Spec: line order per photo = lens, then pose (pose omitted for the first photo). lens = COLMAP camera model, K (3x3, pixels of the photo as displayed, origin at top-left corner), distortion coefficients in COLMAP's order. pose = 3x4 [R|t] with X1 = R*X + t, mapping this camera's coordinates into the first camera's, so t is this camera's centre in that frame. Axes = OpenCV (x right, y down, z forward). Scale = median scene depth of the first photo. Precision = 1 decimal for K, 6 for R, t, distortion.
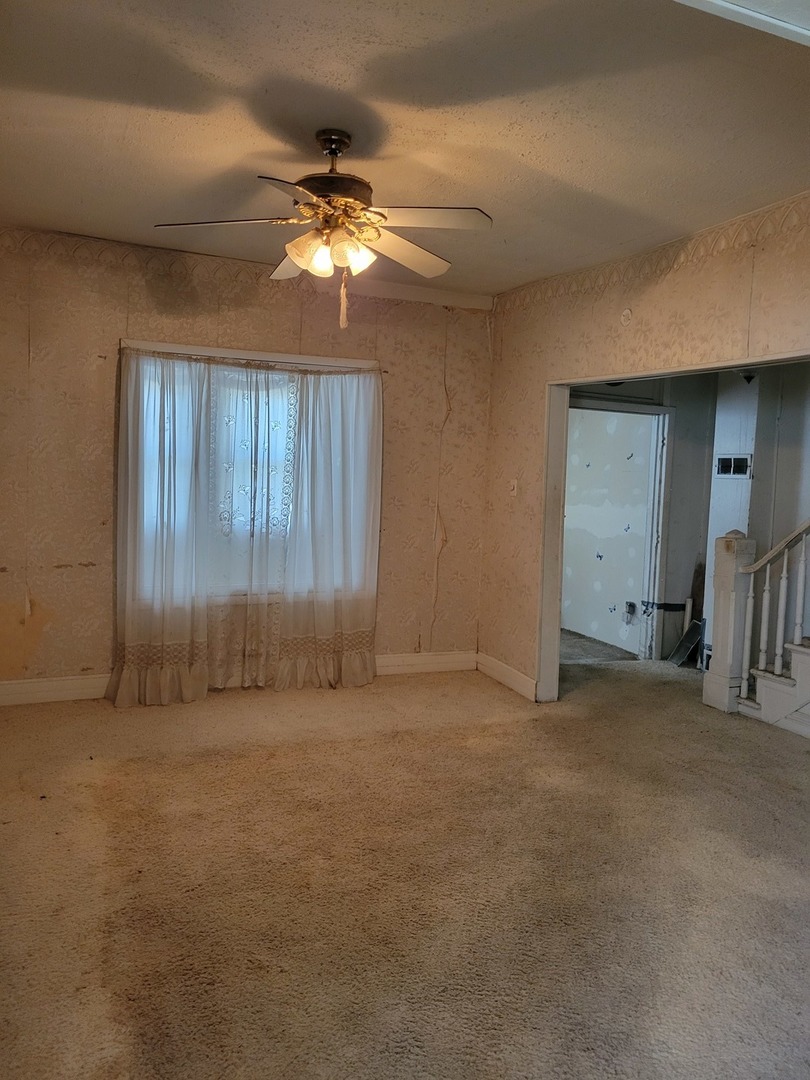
lens RADIAL K [[809.8, 0, 409.8], [0, 809.8, 539.7], [0, 0, 1]] dist [0.046706, -0.025760]
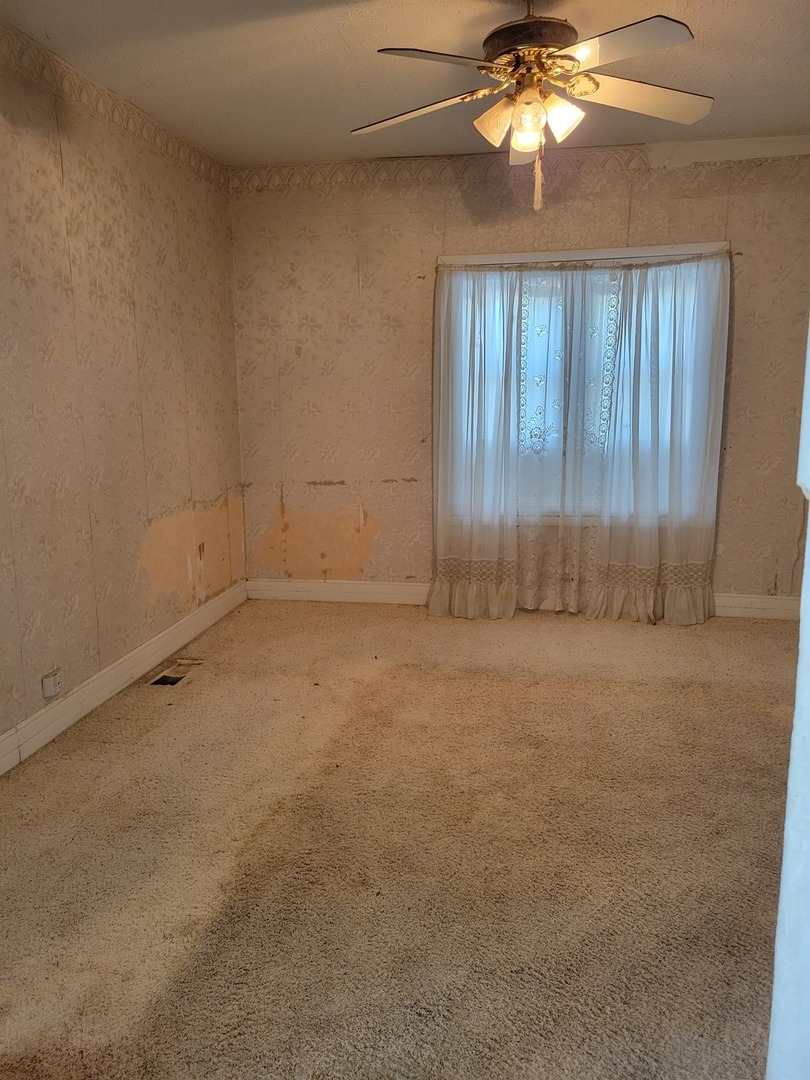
lens RADIAL K [[809.8, 0, 402.8], [0, 809.8, 540.0], [0, 0, 1]] dist [0.046706, -0.025760]
pose [[0.827632, 0.066098, -0.557366, 0.194434], [-0.009616, 0.994566, 0.103666, -0.001273], [0.561189, -0.080437, 0.823770, 0.116924]]
